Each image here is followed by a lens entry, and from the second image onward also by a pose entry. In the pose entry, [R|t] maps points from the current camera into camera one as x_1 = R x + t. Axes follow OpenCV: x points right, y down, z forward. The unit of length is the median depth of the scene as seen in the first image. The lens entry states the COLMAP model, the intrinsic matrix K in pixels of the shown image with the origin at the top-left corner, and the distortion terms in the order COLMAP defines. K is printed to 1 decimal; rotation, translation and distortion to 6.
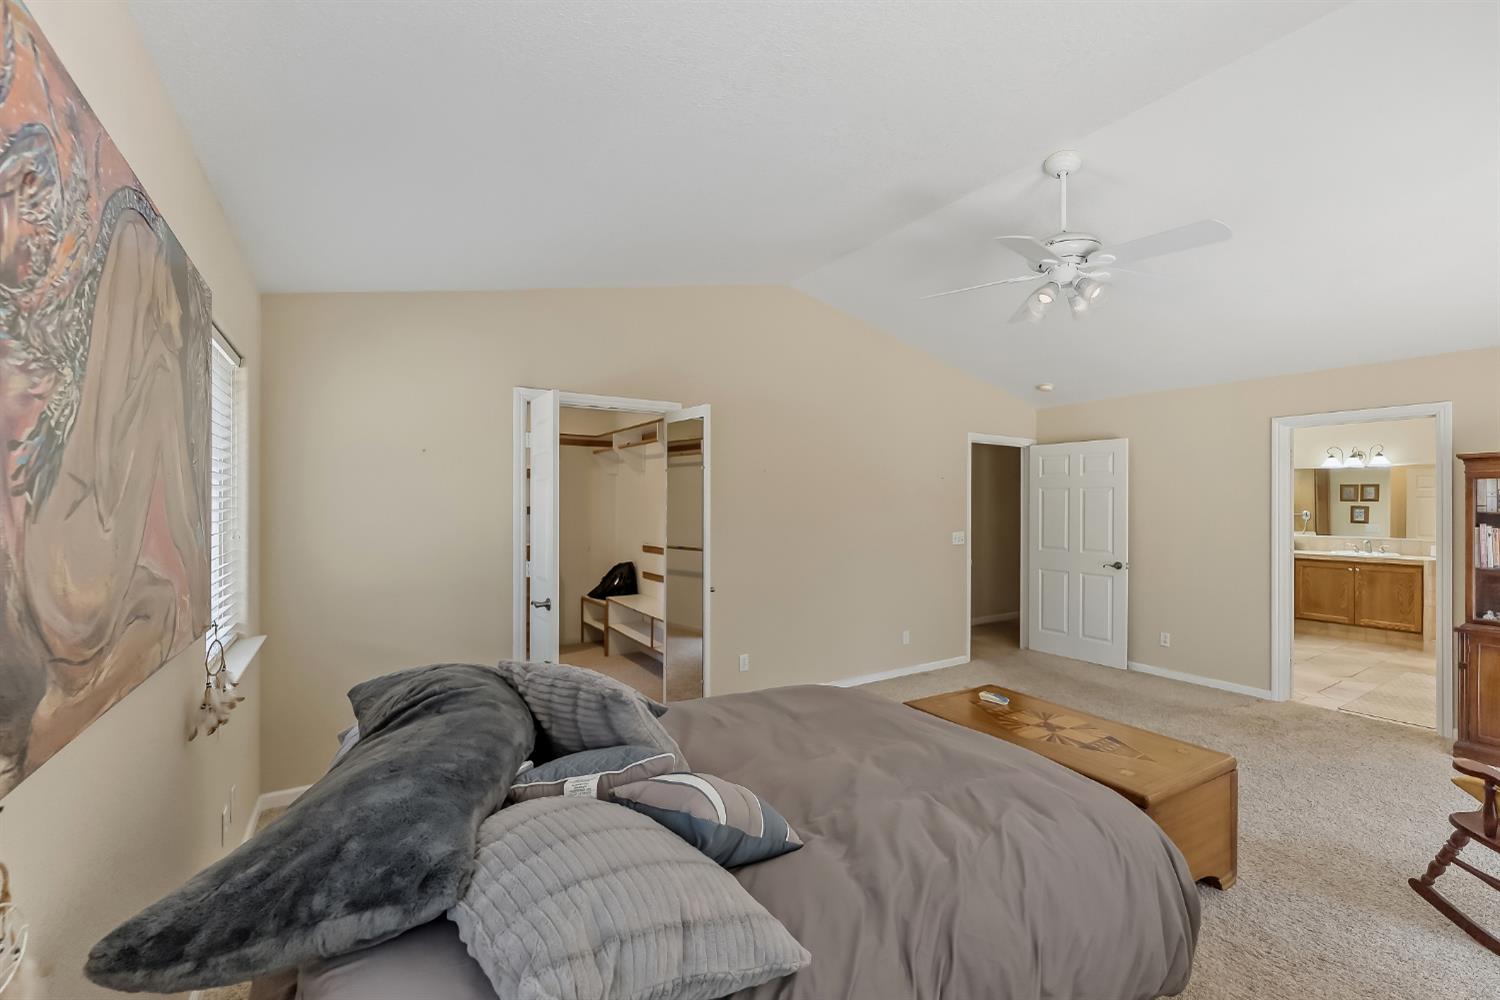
lens RADIAL K [[622.1, 0, 754.8], [0, 622.1, 507.8], [0, 0, 1]] dist [0.001901, 0.000070]
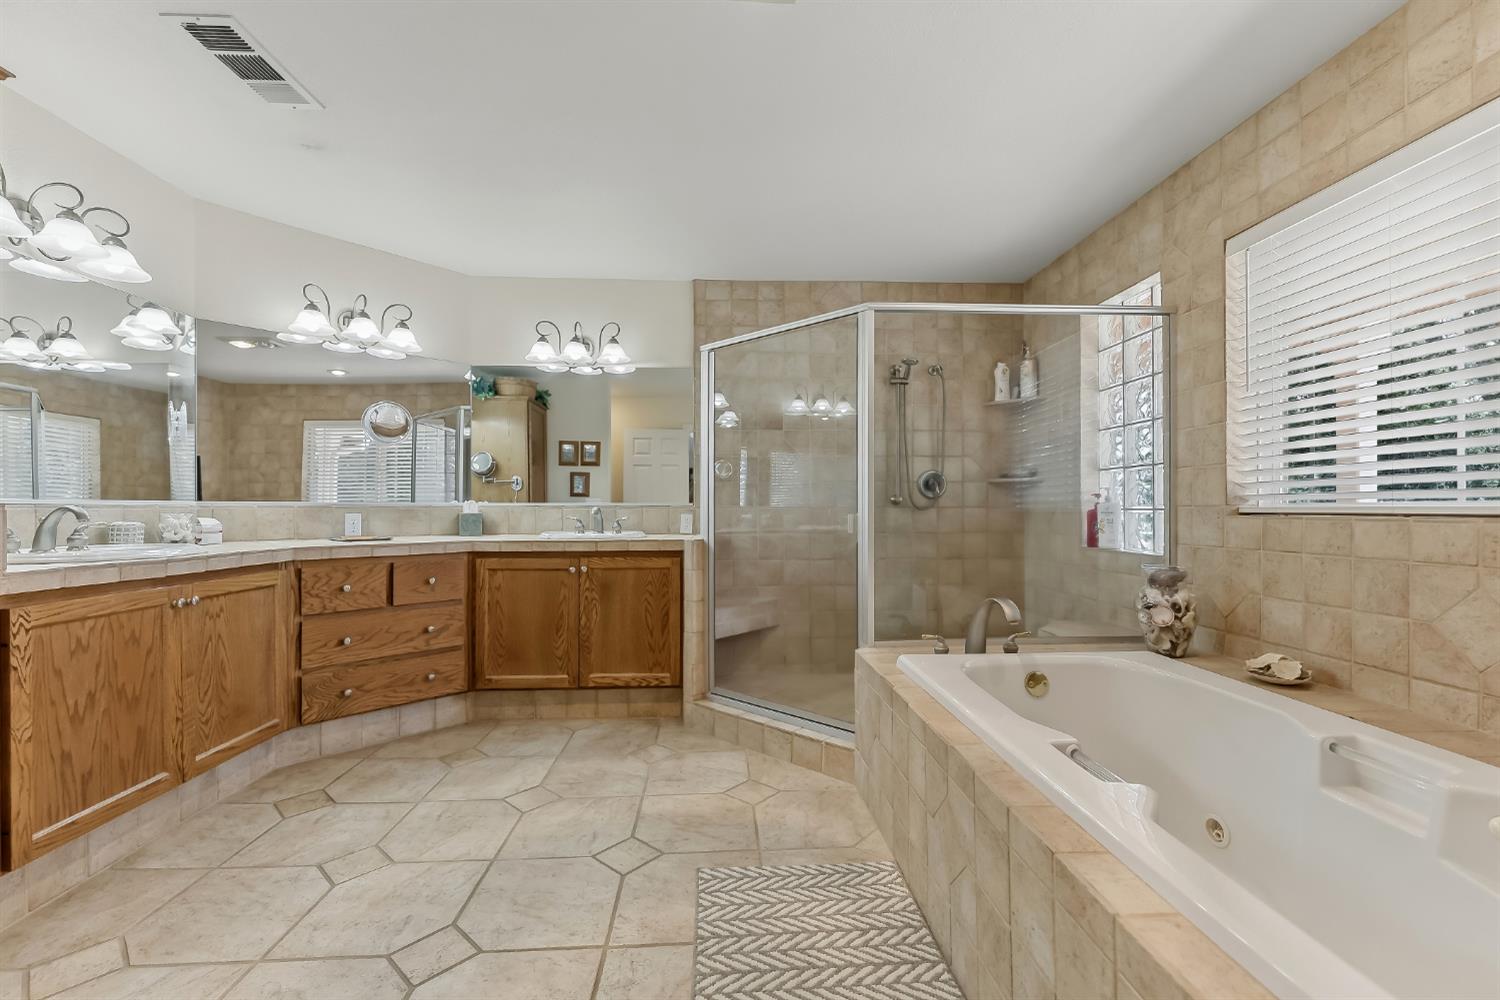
lens RADIAL K [[622.1, 0, 762.0], [0, 622.1, 503.1], [0, 0, 1]] dist [0.001901, 0.000070]
pose [[0.484911, 0.003803, 0.874555, 0.572210], [0.006683, 0.999945, -0.008054, 0.050301], [-0.874538, 0.009750, 0.484859, 0.602086]]
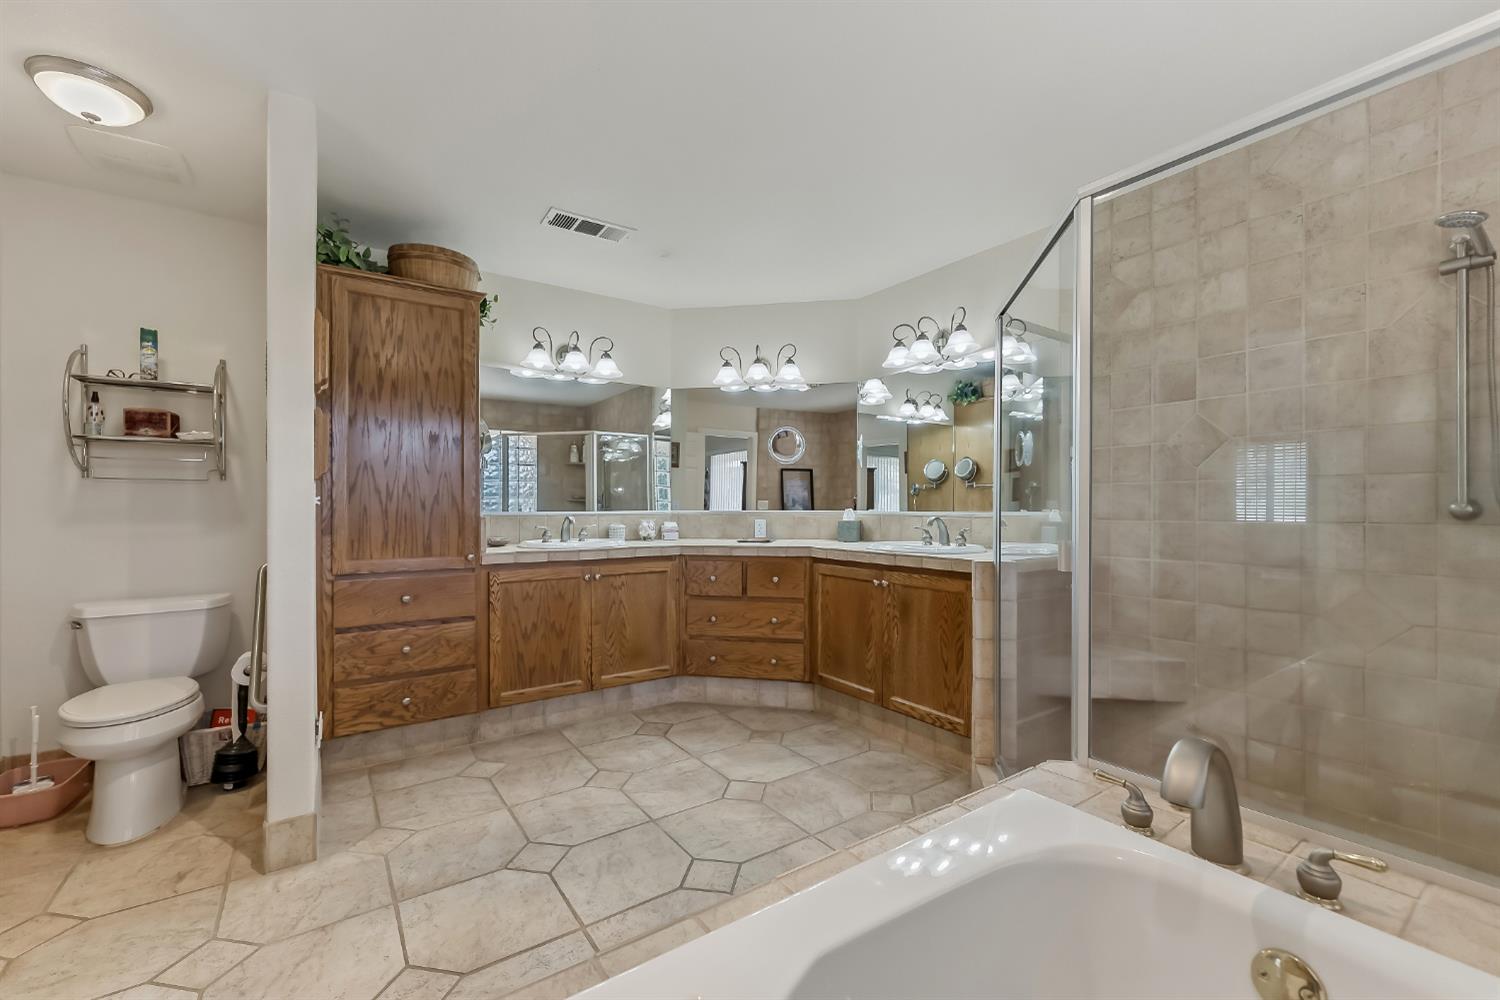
lens RADIAL K [[622.1, 0, 758.6], [0, 622.1, 504.8], [0, 0, 1]] dist [0.001901, 0.000070]
pose [[0.999017, -0.004018, 0.044146, 0.785090], [0.004337, 0.999965, -0.007130, 0.043012], [-0.044116, 0.007314, 0.999000, 0.517255]]
